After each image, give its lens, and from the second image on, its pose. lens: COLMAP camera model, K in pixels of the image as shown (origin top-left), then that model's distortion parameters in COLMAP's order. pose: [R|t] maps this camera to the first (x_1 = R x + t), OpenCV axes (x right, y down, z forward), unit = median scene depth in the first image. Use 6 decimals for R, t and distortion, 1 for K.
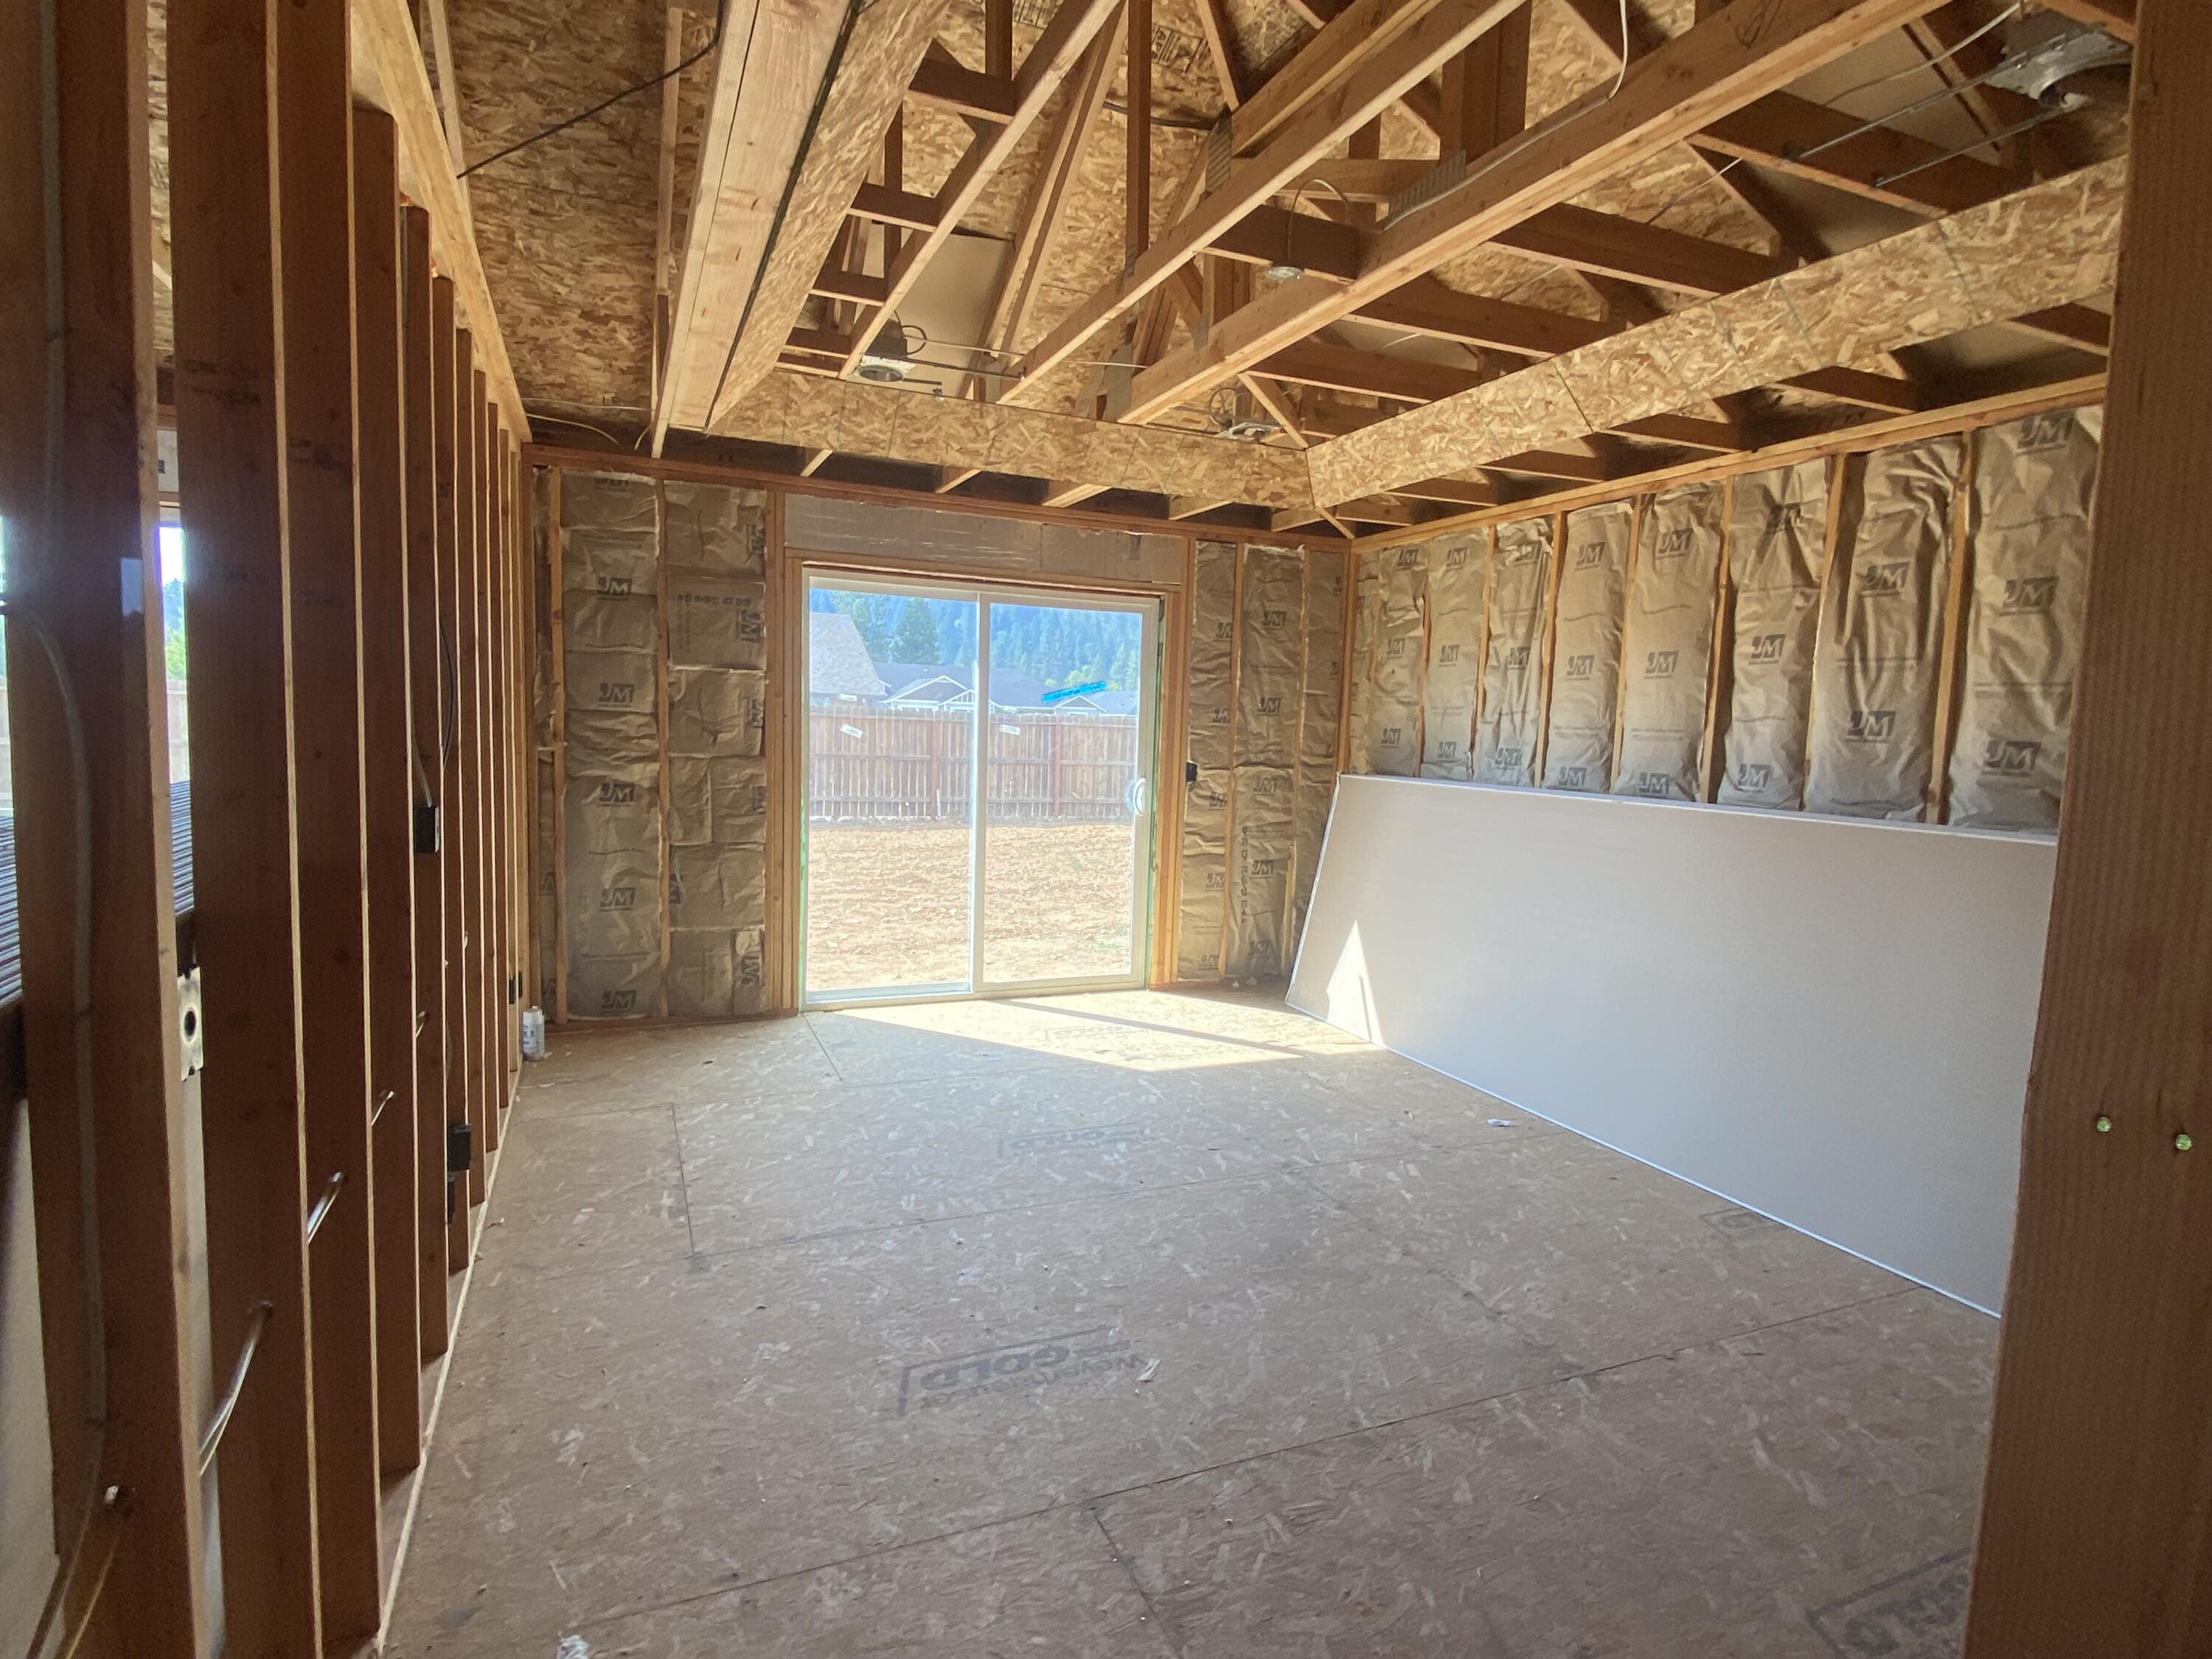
lens RADIAL K [[1154.0, 0, 1099.3], [0, 1154.0, 831.0], [0, 0, 1]] dist [0.054097, -0.047595]
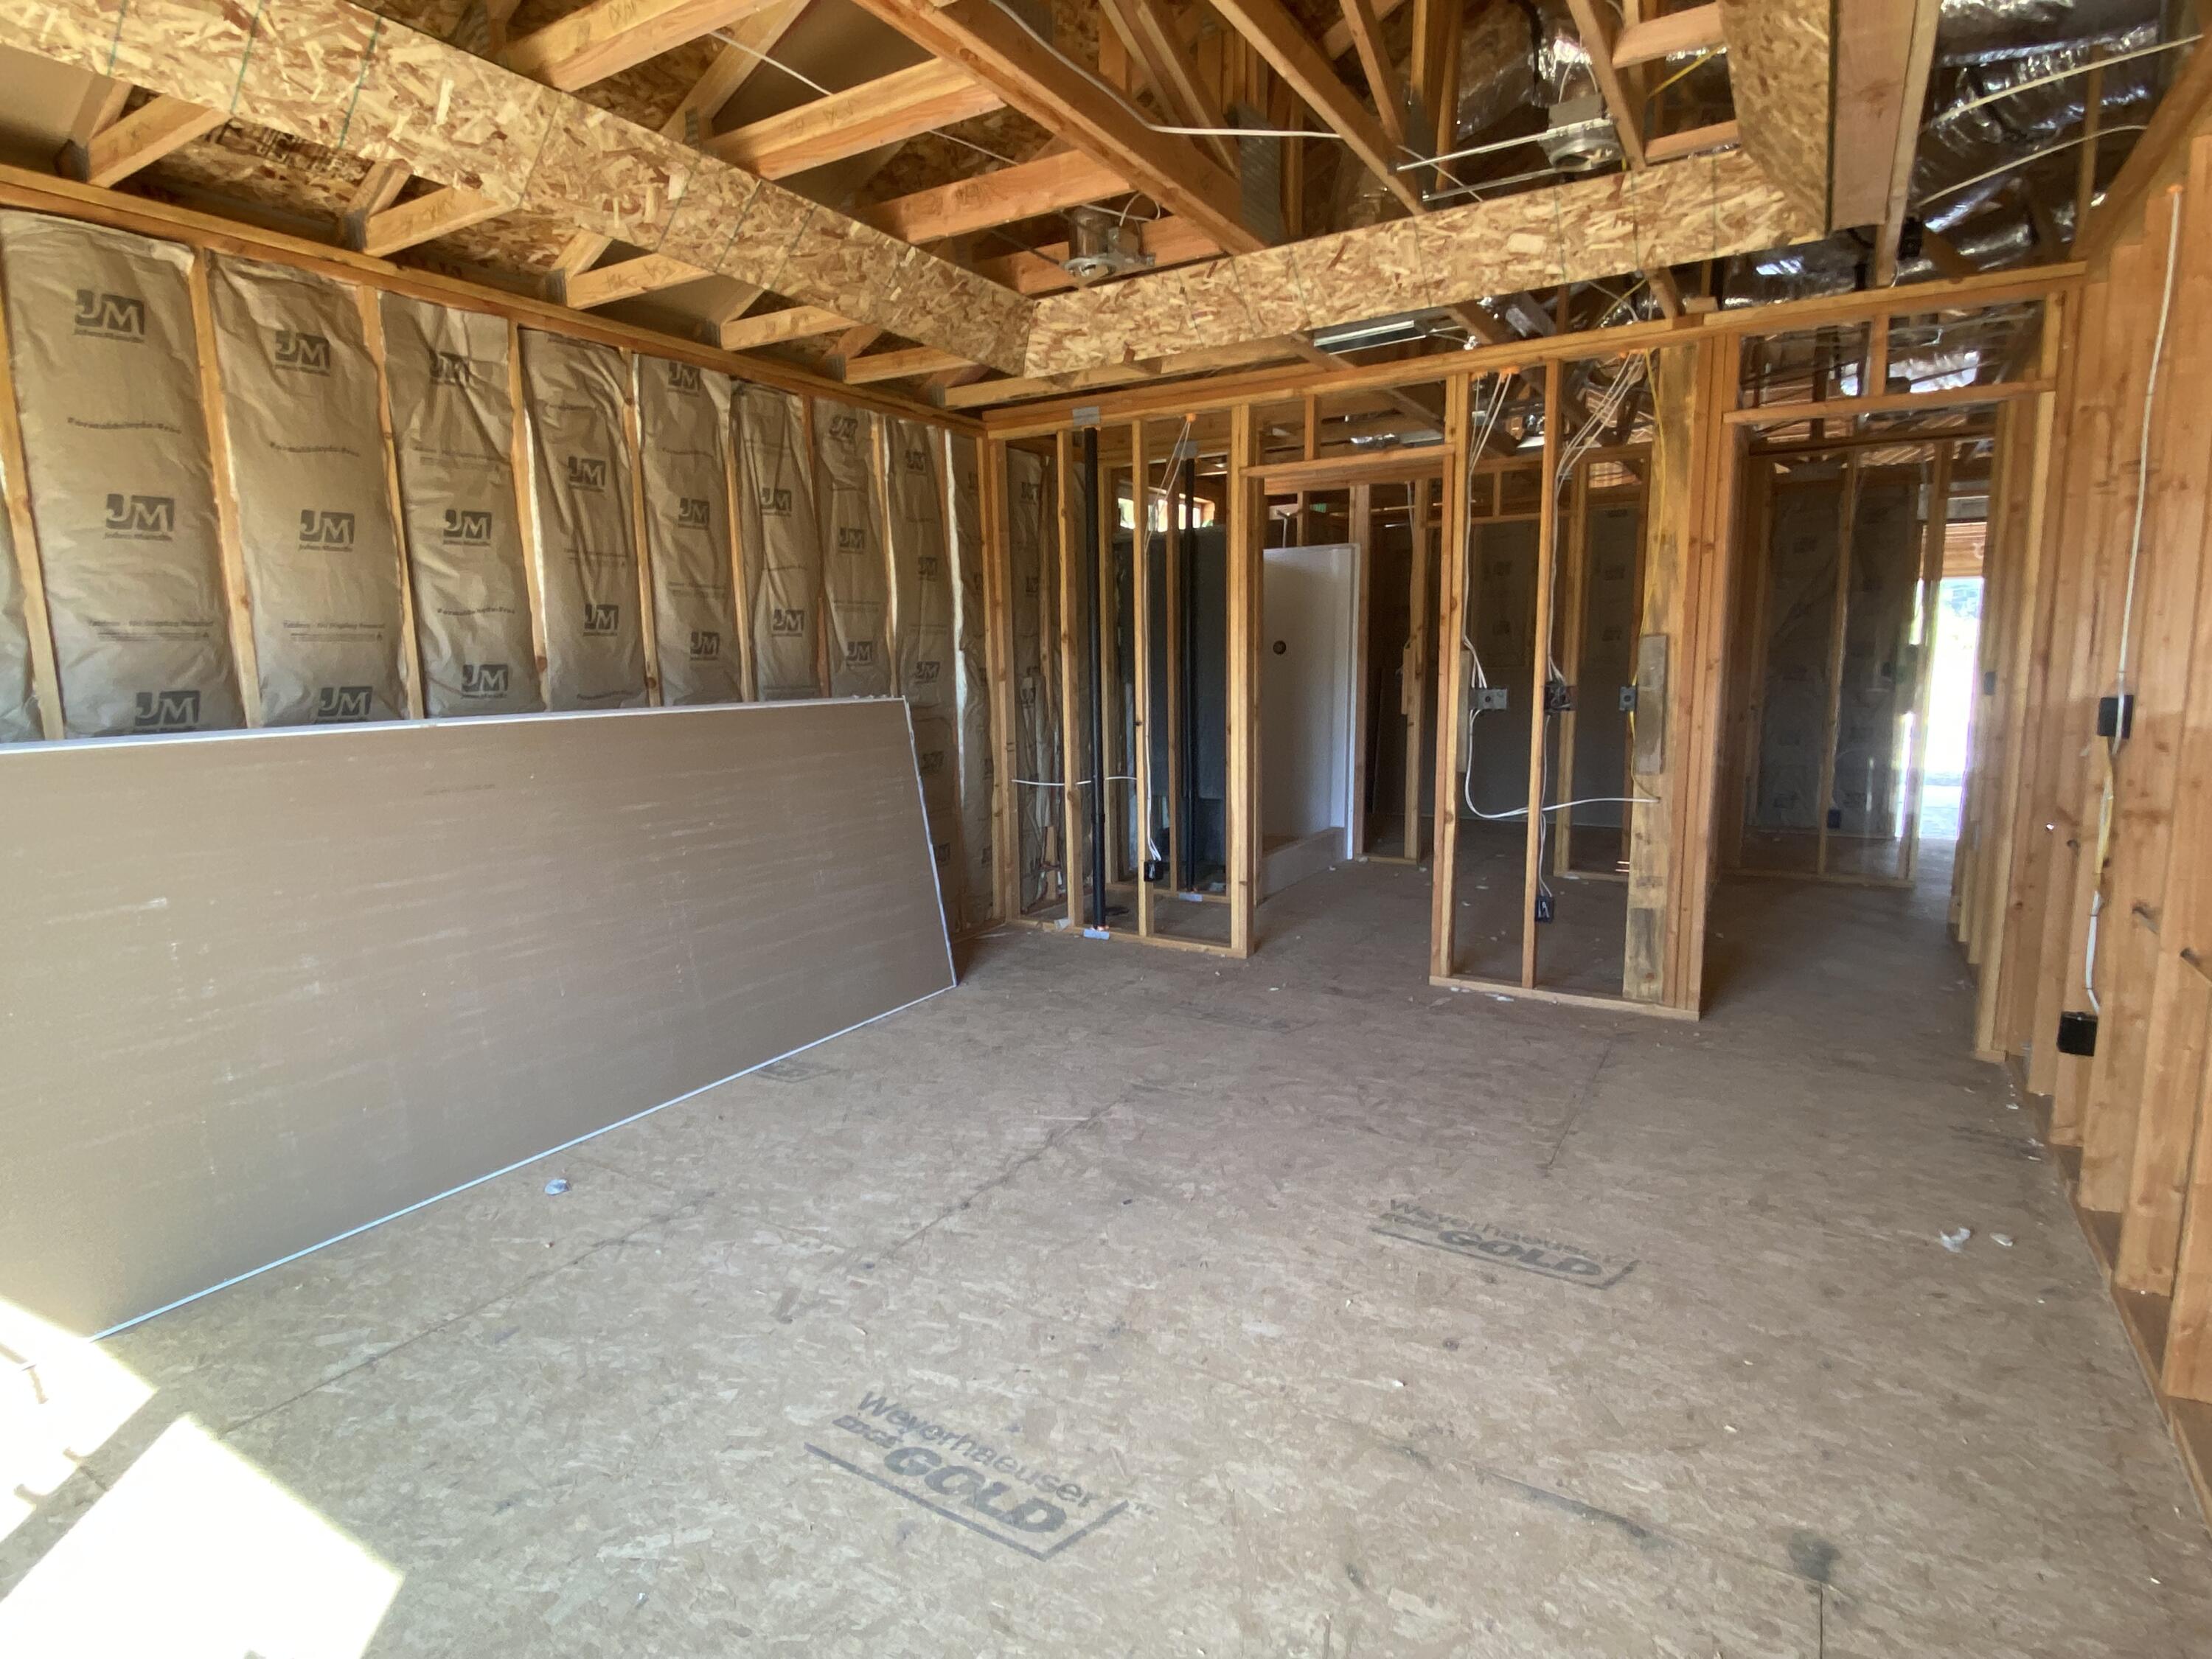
lens RADIAL K [[1154.0, 0, 1099.3], [0, 1154.0, 831.0], [0, 0, 1]] dist [0.054097, -0.047595]
pose [[-0.580558, -0.147307, 0.800782, -0.438946], [0.075831, 0.969441, 0.233310, -0.113764], [-0.810680, 0.196174, -0.551647, 1.231128]]
